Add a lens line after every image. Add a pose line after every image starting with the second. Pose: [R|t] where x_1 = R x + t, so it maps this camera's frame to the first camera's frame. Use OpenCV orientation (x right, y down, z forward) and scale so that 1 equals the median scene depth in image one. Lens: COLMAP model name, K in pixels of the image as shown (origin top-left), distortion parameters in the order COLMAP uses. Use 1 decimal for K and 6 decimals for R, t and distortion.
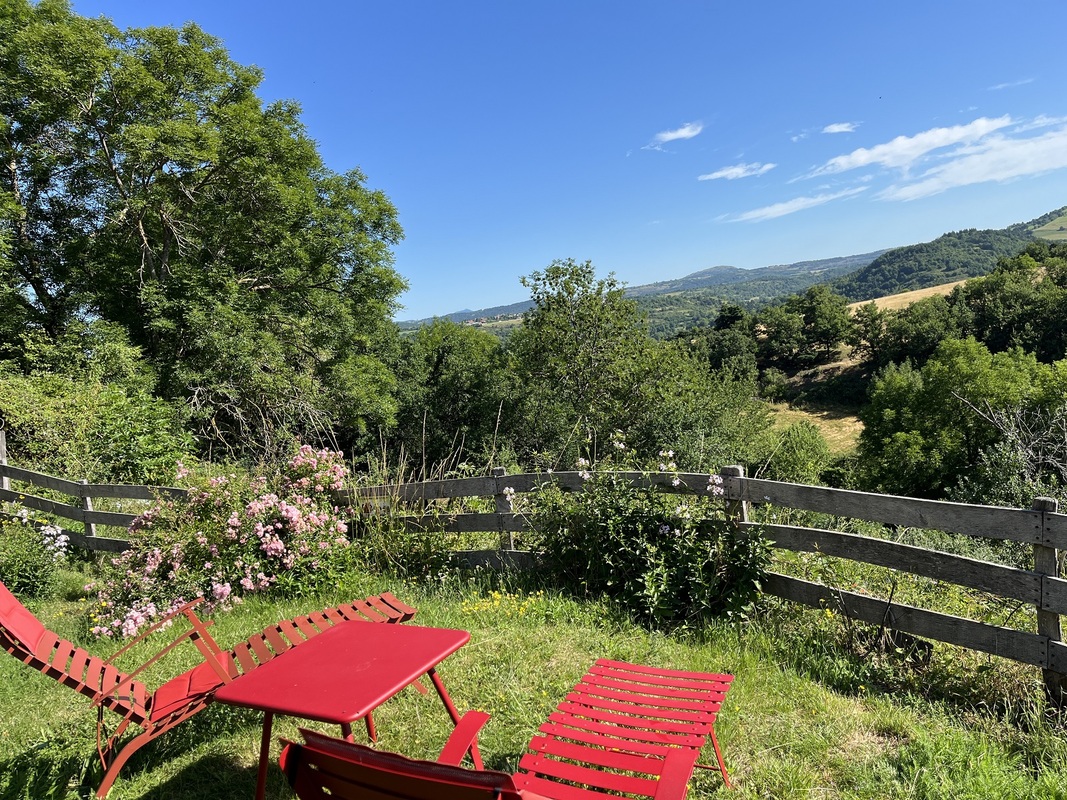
lens RADIAL K [[735.7, 0, 536.5], [0, 735.7, 399.2], [0, 0, 1]] dist [-0.005289, -0.003577]
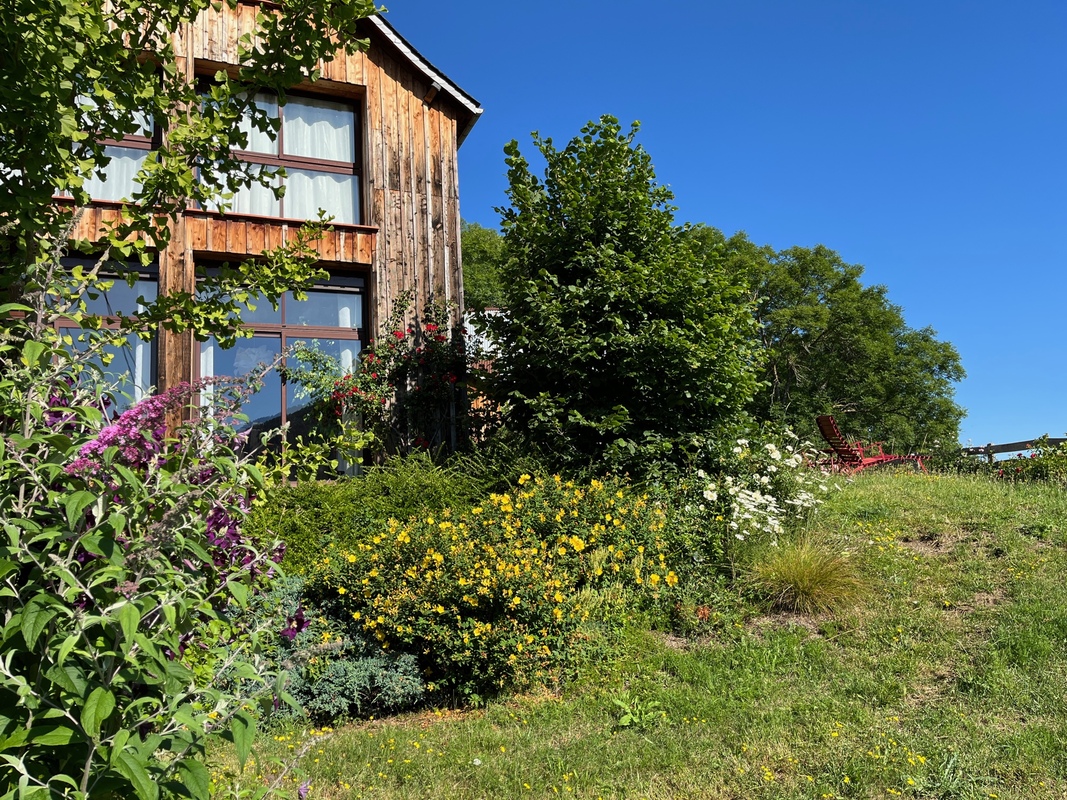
lens RADIAL K [[735.7, 0, 535.4], [0, 735.7, 399.6], [0, 0, 1]] dist [-0.005289, -0.003577]
pose [[0.709202, 0.021462, -0.704678, 0.208029], [-0.158647, 0.978759, -0.129856, 0.114069], [0.686923, 0.203889, 0.697543, -0.435829]]
